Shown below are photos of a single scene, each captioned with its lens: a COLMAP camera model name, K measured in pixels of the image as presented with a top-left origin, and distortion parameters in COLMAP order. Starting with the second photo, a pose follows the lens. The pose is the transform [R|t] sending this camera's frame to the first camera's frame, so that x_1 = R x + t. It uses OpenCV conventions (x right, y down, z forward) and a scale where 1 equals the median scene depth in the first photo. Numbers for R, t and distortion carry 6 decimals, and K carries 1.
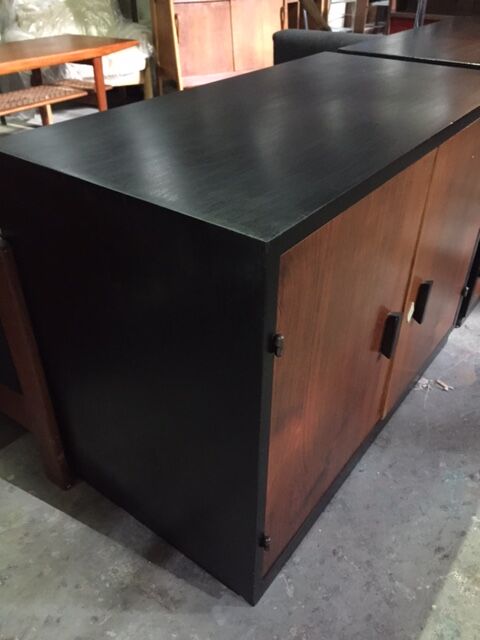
lens RADIAL K [[541.4, 0, 240.0], [0, 541.4, 320.0], [0, 0, 1]] dist [-0.002491, -0.014312]
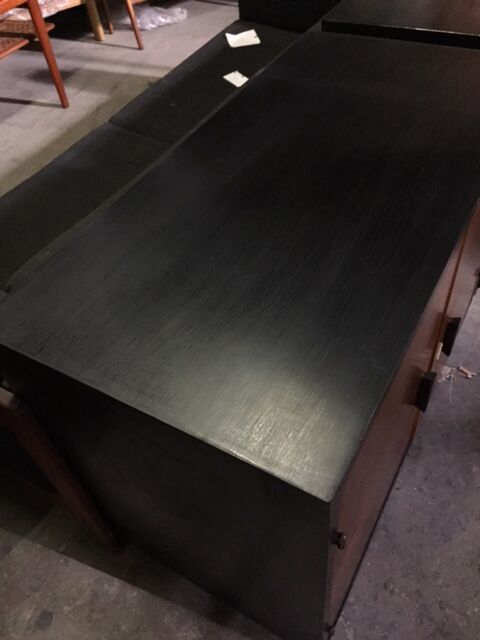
lens RADIAL K [[541.4, 0, 240.0], [0, 541.4, 320.0], [0, 0, 1]] dist [-0.002491, -0.014312]
pose [[0.989093, -0.147265, 0.002803, -0.031506], [0.143080, 0.965157, 0.219088, -0.331833], [-0.034969, -0.216297, 0.975701, 0.087342]]
